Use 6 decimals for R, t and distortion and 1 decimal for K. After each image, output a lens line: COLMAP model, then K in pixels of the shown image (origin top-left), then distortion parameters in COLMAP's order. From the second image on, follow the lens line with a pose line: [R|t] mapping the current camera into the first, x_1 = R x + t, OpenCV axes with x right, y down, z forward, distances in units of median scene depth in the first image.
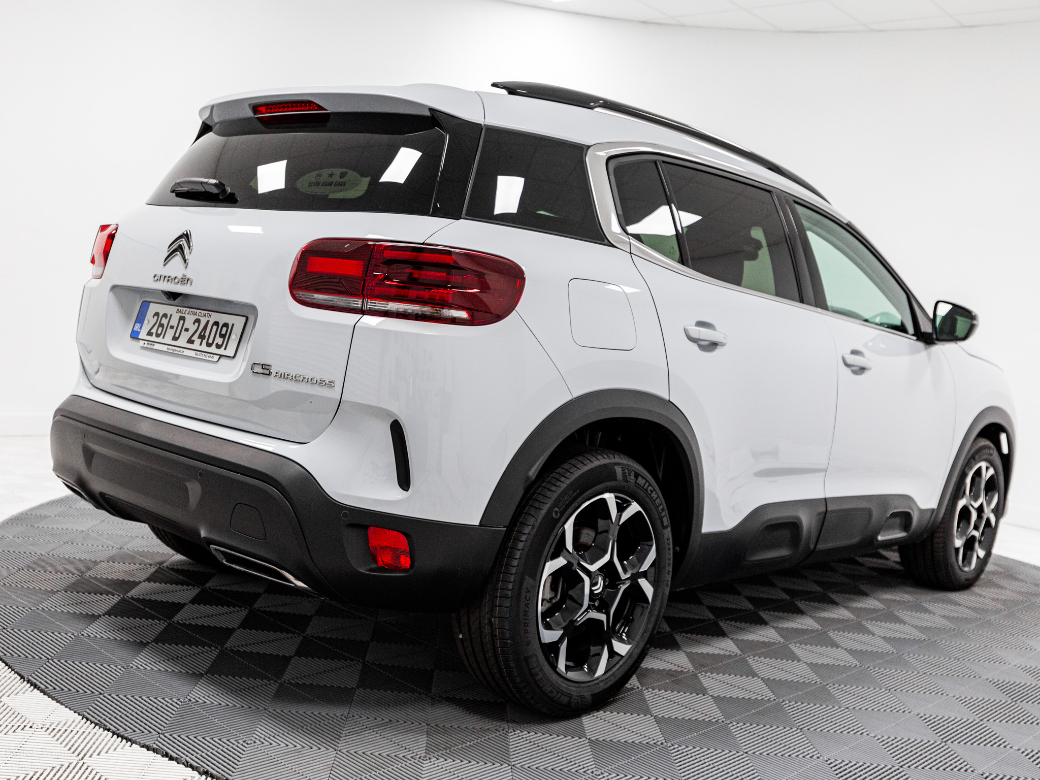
lens RADIAL K [[1141.0, 0, 520.5], [0, 1141.0, 395.4], [0, 0, 1]] dist [-0.022631, 0.000000]
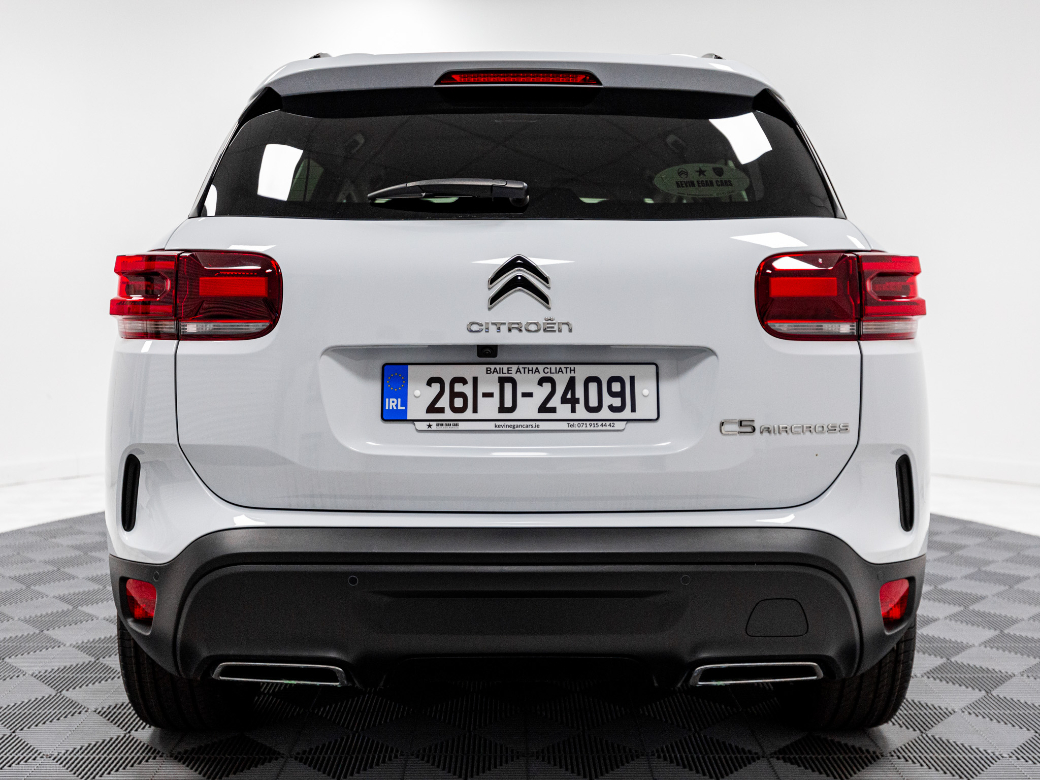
lens RADIAL K [[1193.5, 0, 521.4], [0, 1193.5, 392.4], [0, 0, 1]] dist [-0.034327, 0.000000]
pose [[0.723064, -0.157983, 0.672473, -0.781297], [0.130733, 0.987200, 0.091353, -0.125286], [-0.678297, 0.021861, 0.734462, 0.448588]]
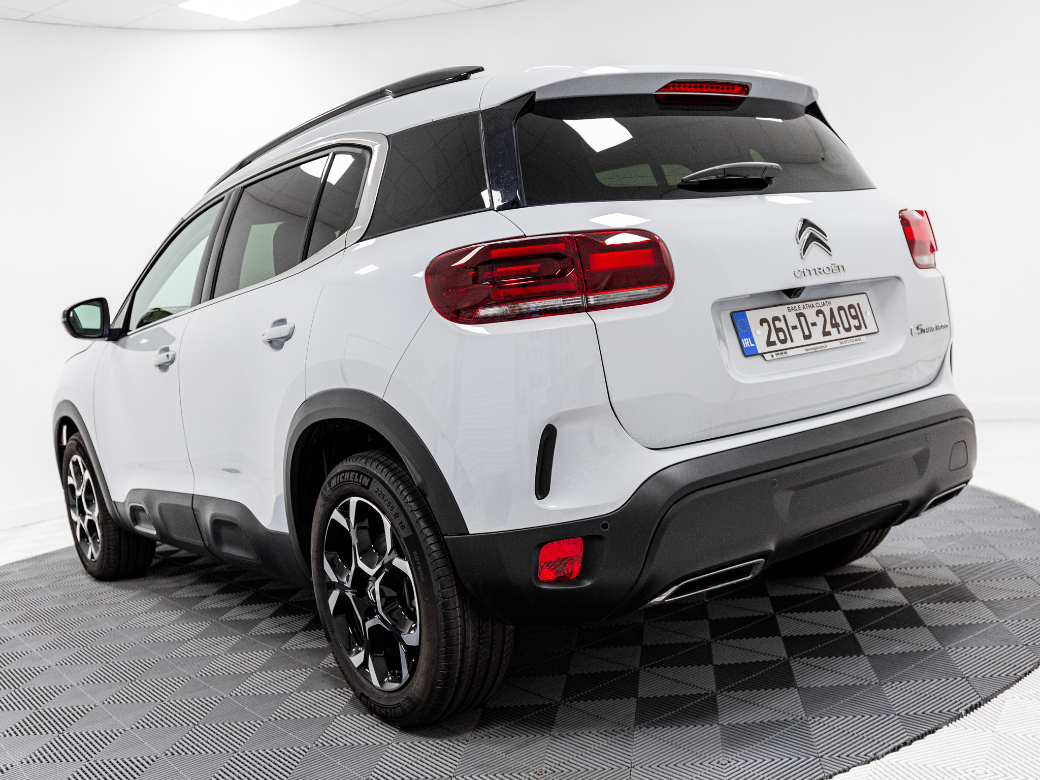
lens RADIAL K [[1090.0, 0, 514.7], [0, 1090.0, 379.5], [0, 0, 1]] dist [0.009230, 0.000000]
pose [[0.176798, -0.204897, 0.962684, -1.184270], [0.209695, 0.963477, 0.166555, -0.210278], [-0.961650, 0.172423, 0.213307, 1.034261]]
